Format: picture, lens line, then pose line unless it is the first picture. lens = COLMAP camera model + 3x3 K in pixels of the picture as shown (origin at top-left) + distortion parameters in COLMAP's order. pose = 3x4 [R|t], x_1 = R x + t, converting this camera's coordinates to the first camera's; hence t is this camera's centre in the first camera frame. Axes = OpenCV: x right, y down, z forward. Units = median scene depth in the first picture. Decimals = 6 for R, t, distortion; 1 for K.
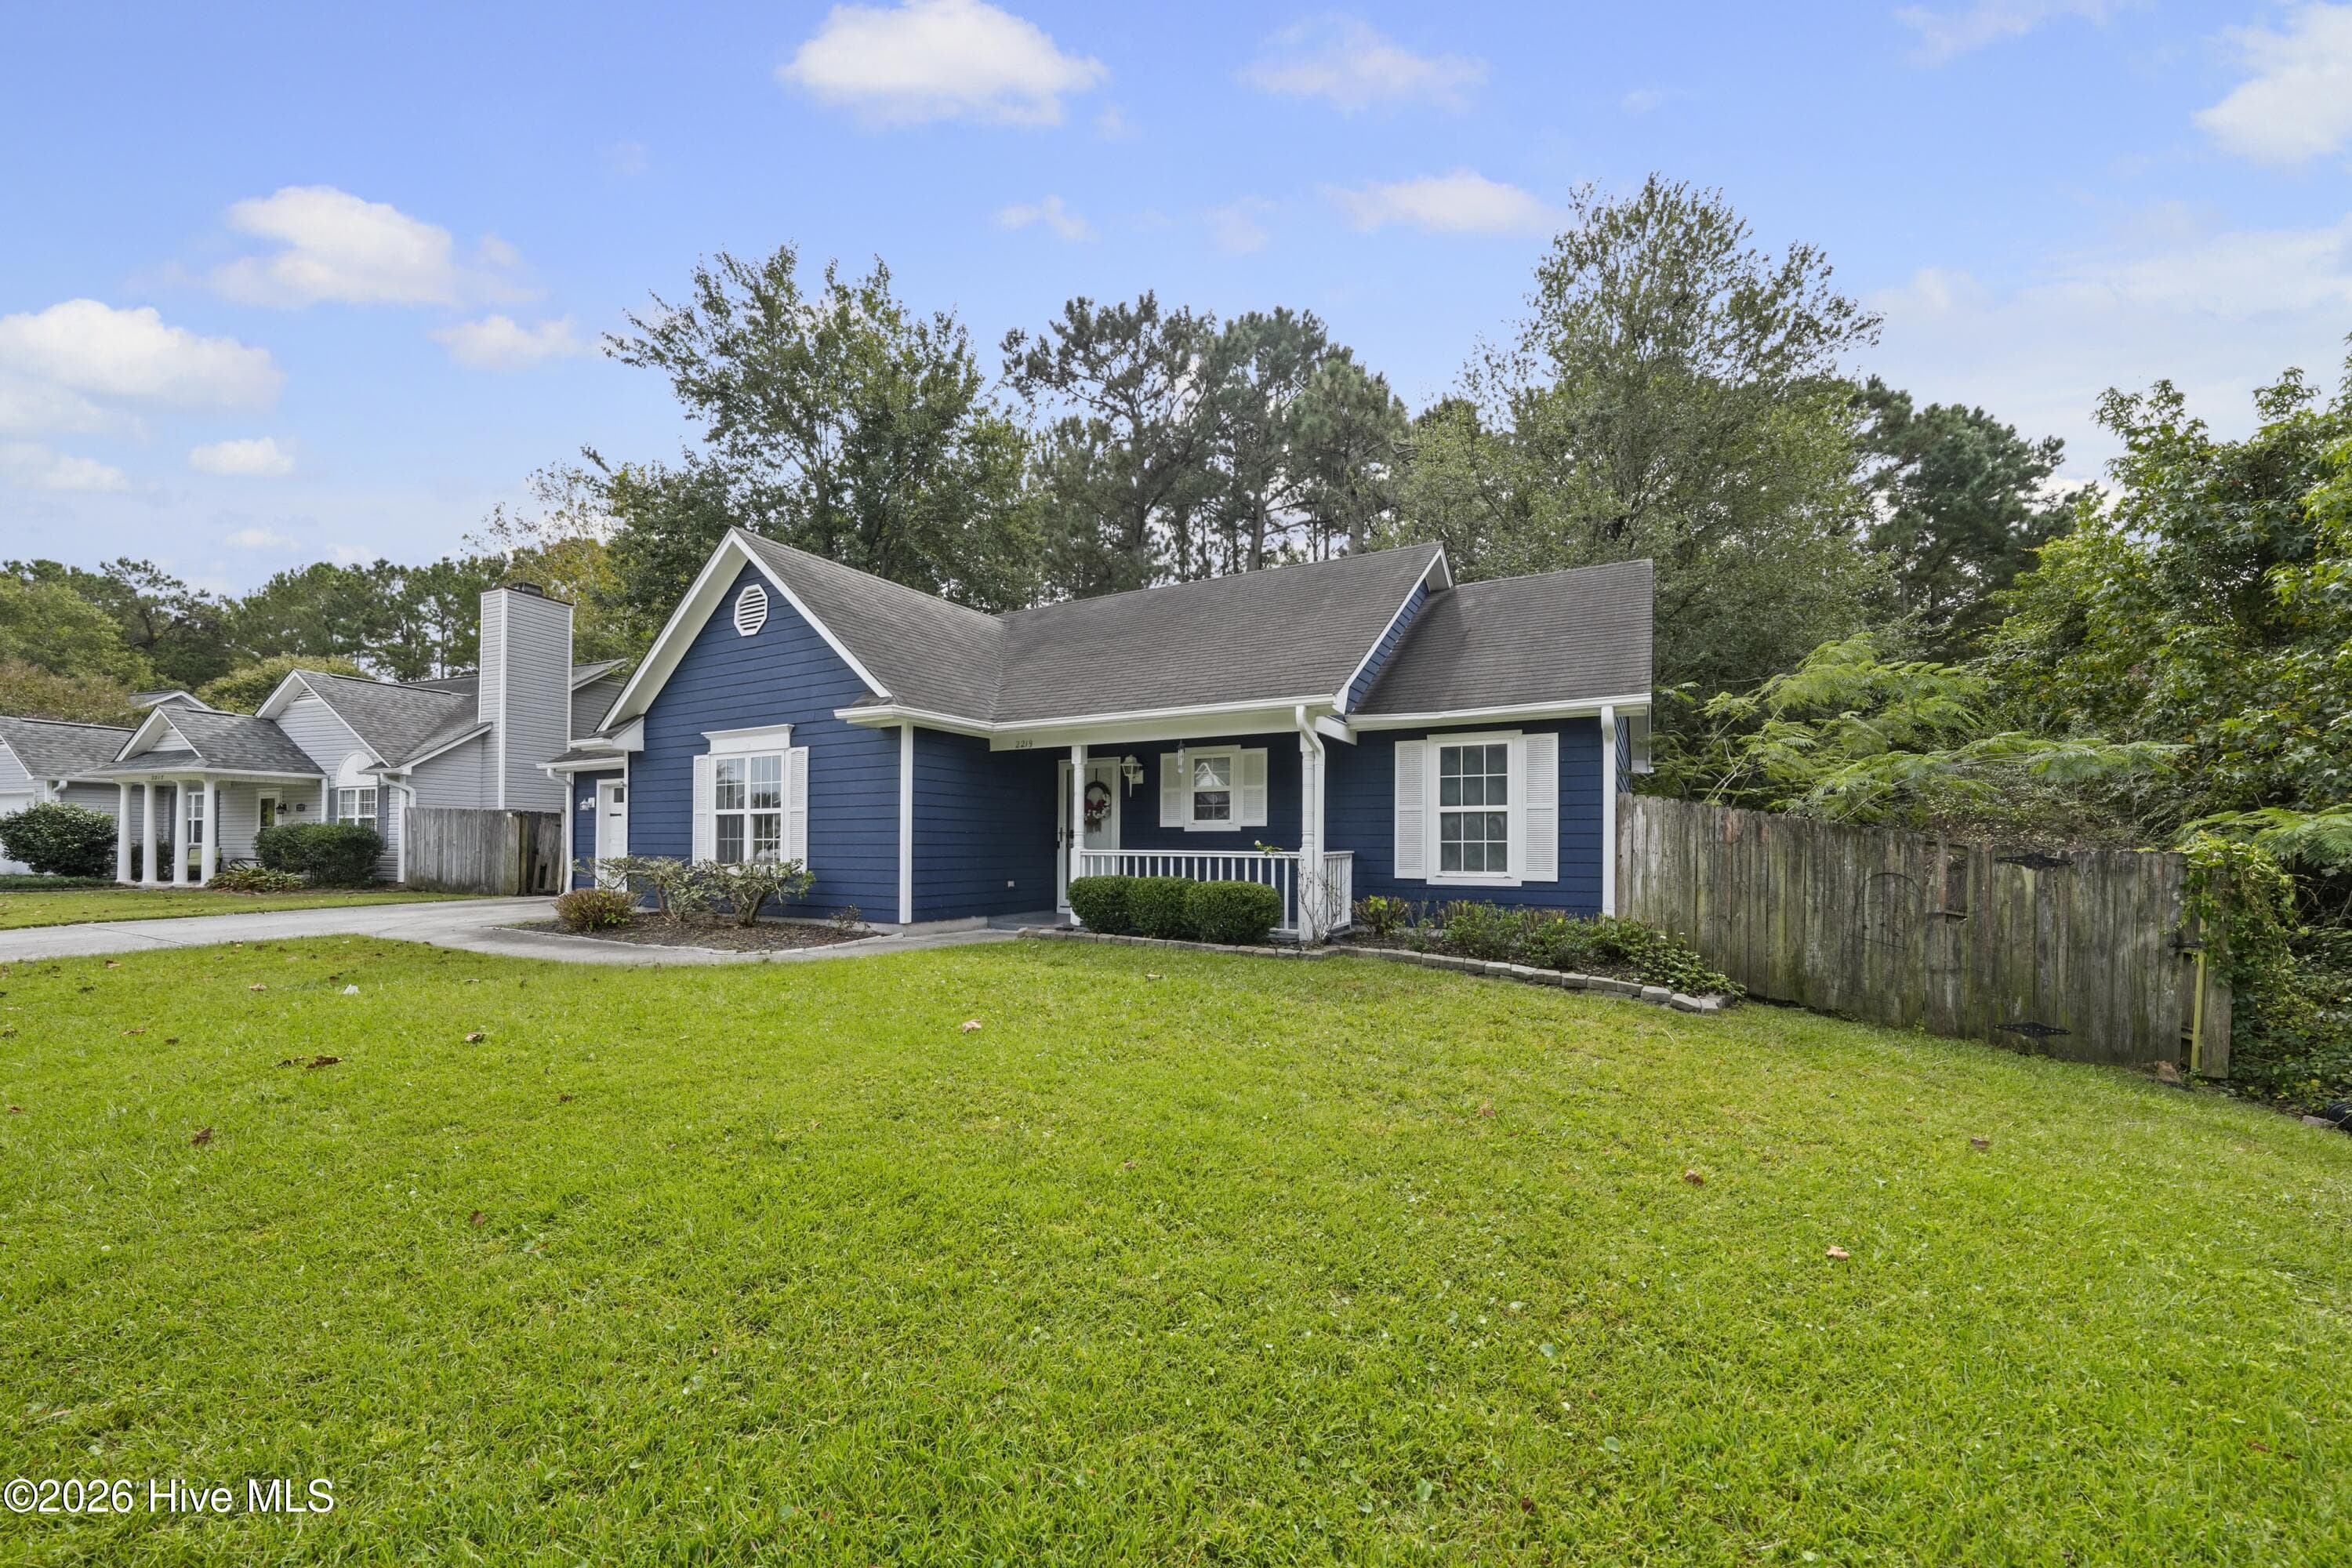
lens RADIAL K [[897.2, 0, 1086.7], [0, 897.2, 815.8], [0, 0, 1]] dist [-0.000831, -0.000250]
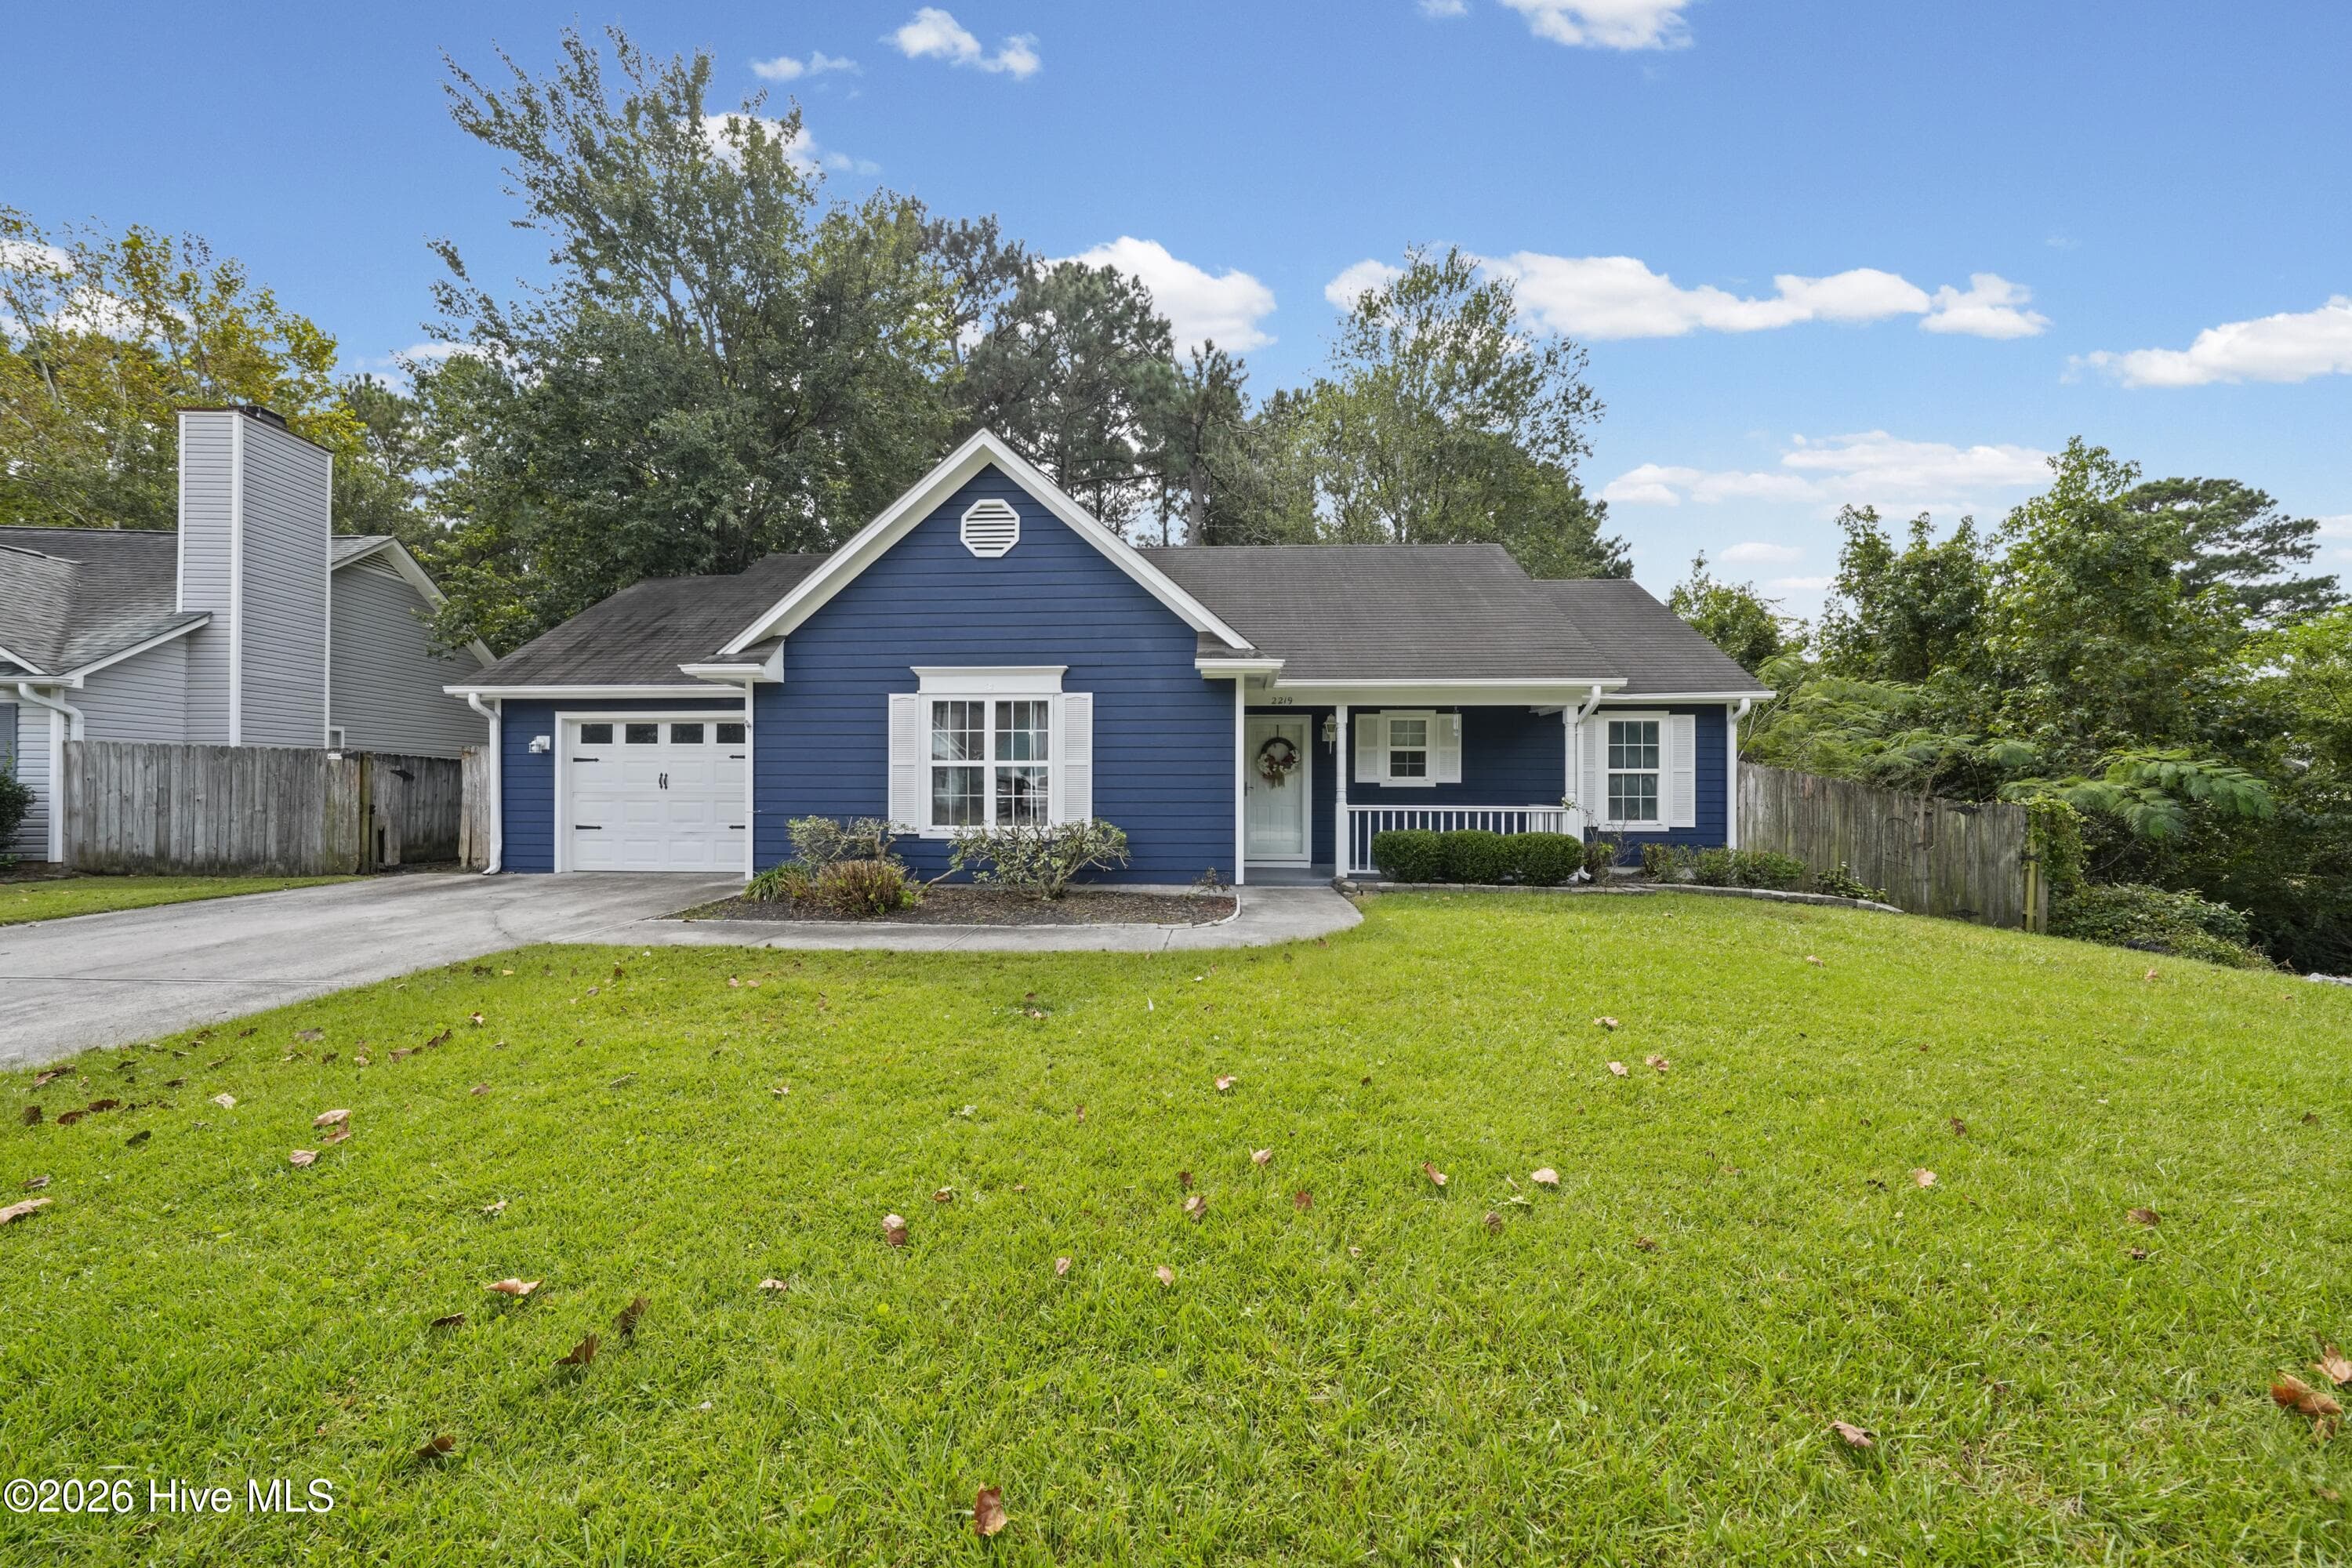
lens RADIAL K [[920.8, 0, 1176.0], [0, 920.8, 784.0], [0, 0, 1]] dist [-0.009174, 0.000043]
pose [[0.877612, 0.001855, 0.479369, -0.673250], [-0.015130, 0.999602, 0.023830, -0.009866], [-0.479134, -0.028166, 0.877290, 0.149163]]
